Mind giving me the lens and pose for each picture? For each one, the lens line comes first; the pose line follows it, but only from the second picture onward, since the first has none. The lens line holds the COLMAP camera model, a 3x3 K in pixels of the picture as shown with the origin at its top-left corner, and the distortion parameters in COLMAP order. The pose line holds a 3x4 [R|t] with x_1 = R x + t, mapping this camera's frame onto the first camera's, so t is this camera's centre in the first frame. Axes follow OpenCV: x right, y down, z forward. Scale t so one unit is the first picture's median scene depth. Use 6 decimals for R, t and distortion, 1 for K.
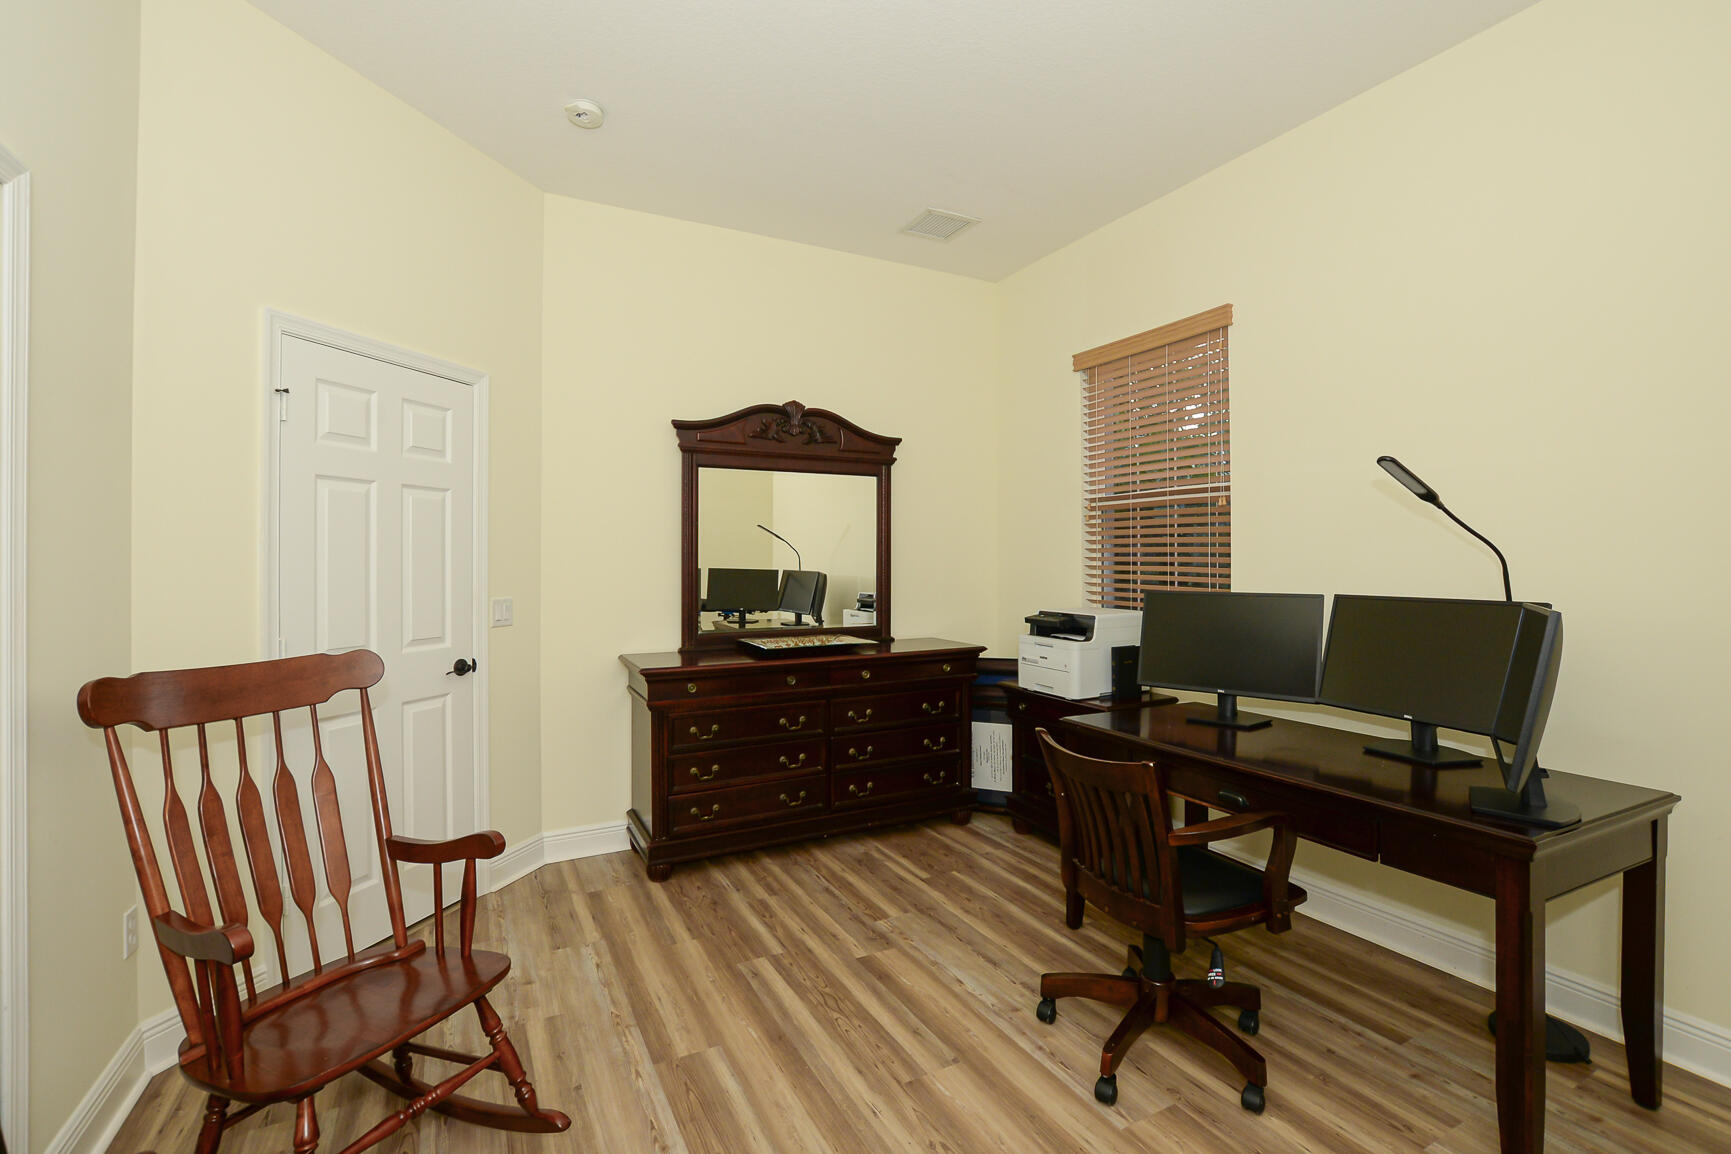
lens RADIAL K [[770.1, 0, 870.0], [0, 770.1, 571.6], [0, 0, 1]] dist [-0.038786, 0.000437]
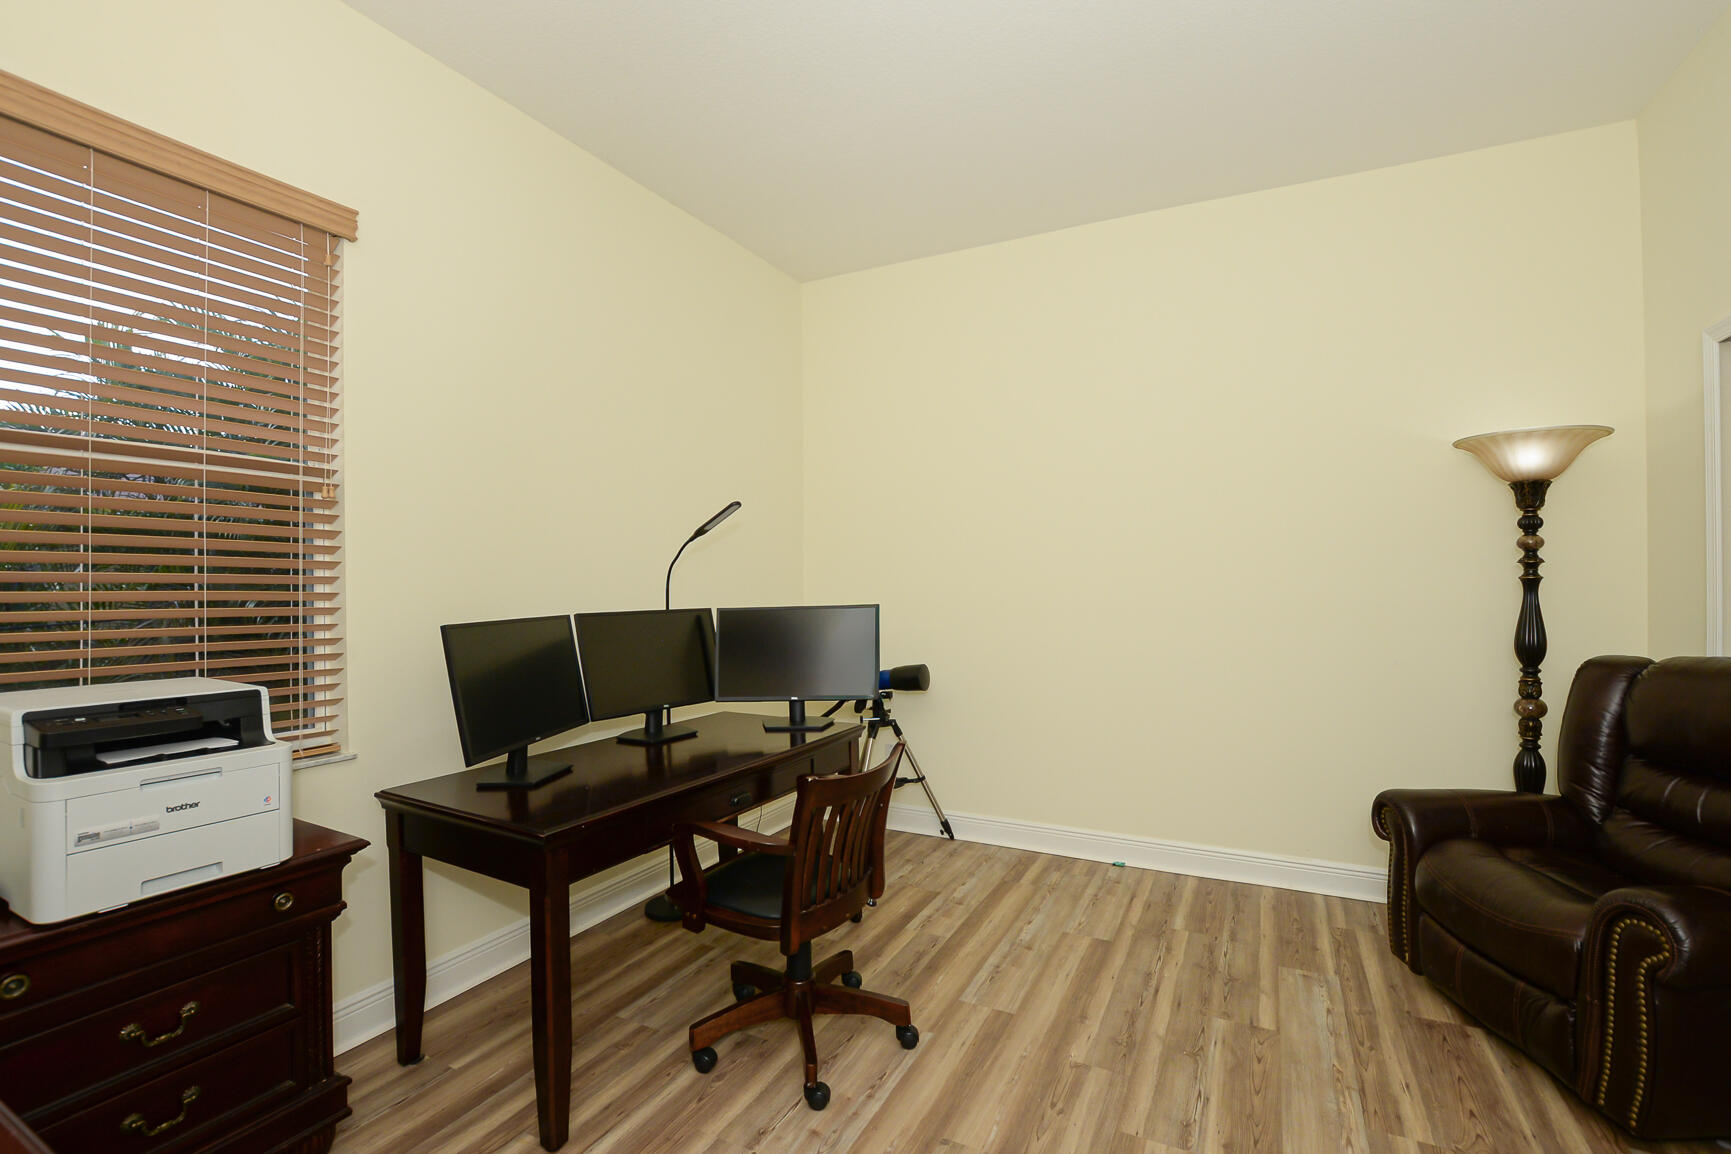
lens RADIAL K [[770.1, 0, 870.0], [0, 770.1, 571.6], [0, 0, 1]] dist [-0.038786, 0.000437]
pose [[-0.570663, 0.011157, 0.821109, -0.513508], [0.014879, 0.999884, -0.003246, -0.018150], [-0.821050, 0.010365, -0.570763, 1.419640]]
